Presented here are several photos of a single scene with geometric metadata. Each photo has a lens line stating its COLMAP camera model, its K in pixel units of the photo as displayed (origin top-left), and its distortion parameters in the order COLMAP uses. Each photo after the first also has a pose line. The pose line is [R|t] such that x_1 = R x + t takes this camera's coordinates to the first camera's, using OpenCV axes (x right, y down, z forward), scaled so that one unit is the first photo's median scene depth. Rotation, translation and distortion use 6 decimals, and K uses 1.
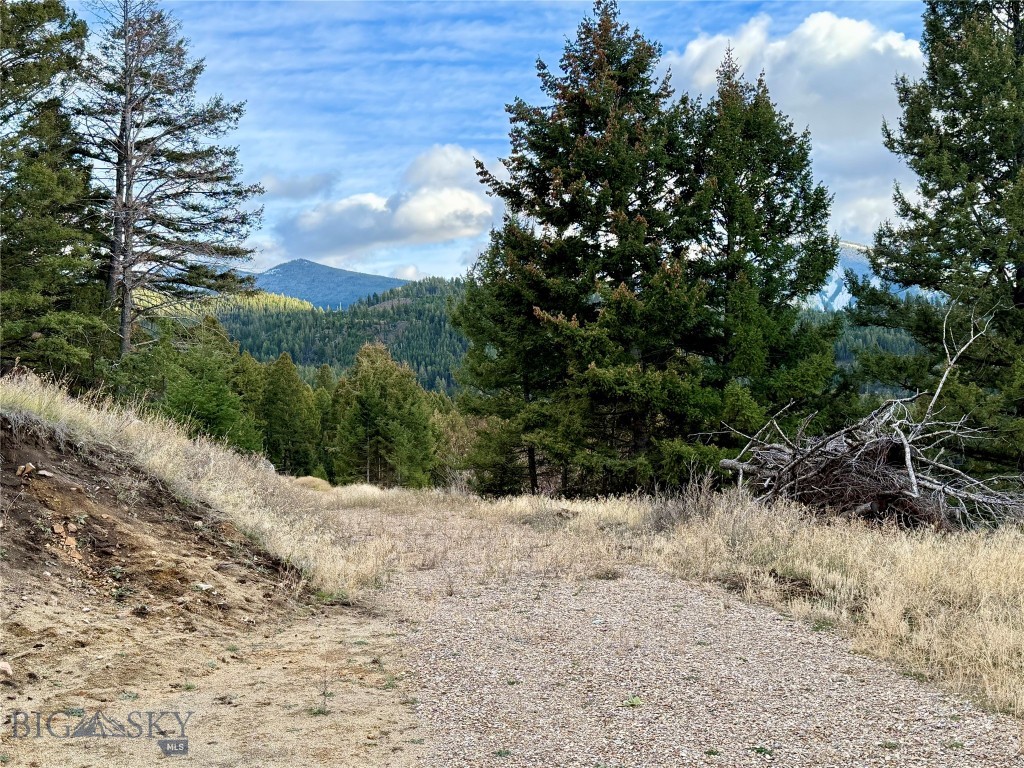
lens RADIAL K [[1197.7, 0, 520.0], [0, 1197.7, 389.8], [0, 0, 1]] dist [0.233708, -0.483000]
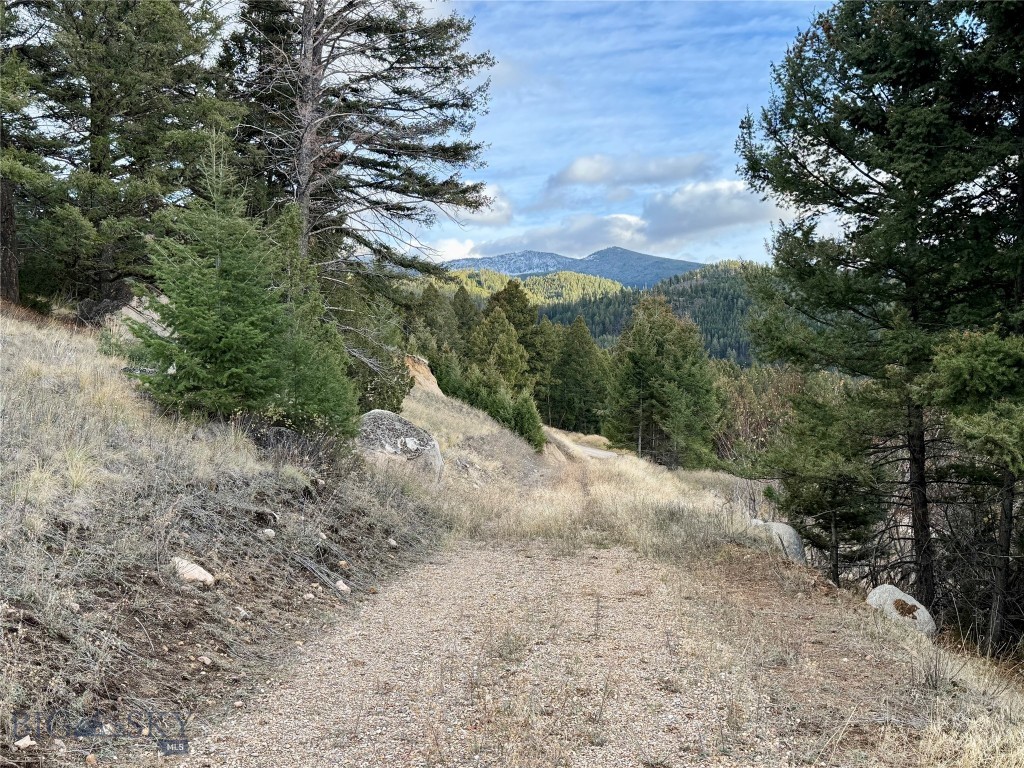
lens RADIAL K [[1017.2, 0, 523.6], [0, 1017.2, 399.0], [0, 0, 1]] dist [0.155002, -0.296342]
pose [[0.964421, 0.037618, -0.261680, -0.013560], [-0.027208, 0.998692, 0.043291, 0.008132], [0.262966, -0.034631, 0.964183, 0.242395]]
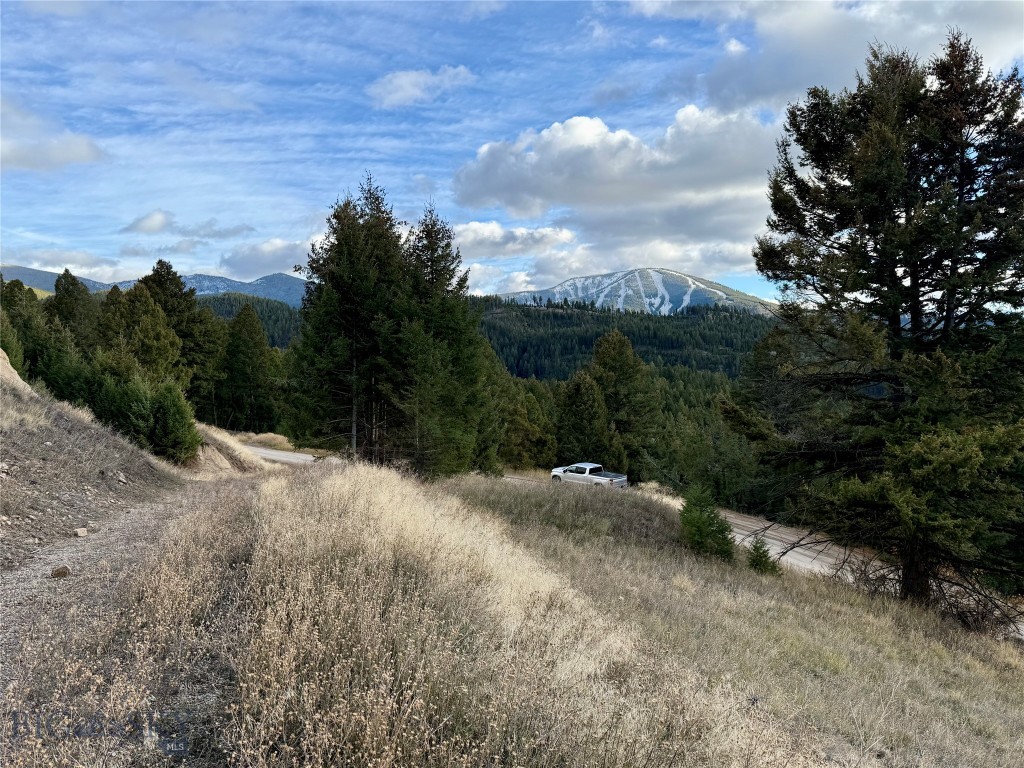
lens RADIAL K [[842.5, 0, 511.9], [0, 842.5, 391.6], [0, 0, 1]] dist [0.132238, -0.216054]
pose [[0.996308, 0.004841, 0.085720, -0.085049], [-0.006906, 0.999693, 0.023815, 0.040848], [-0.085578, -0.024319, 0.996035, 0.598362]]
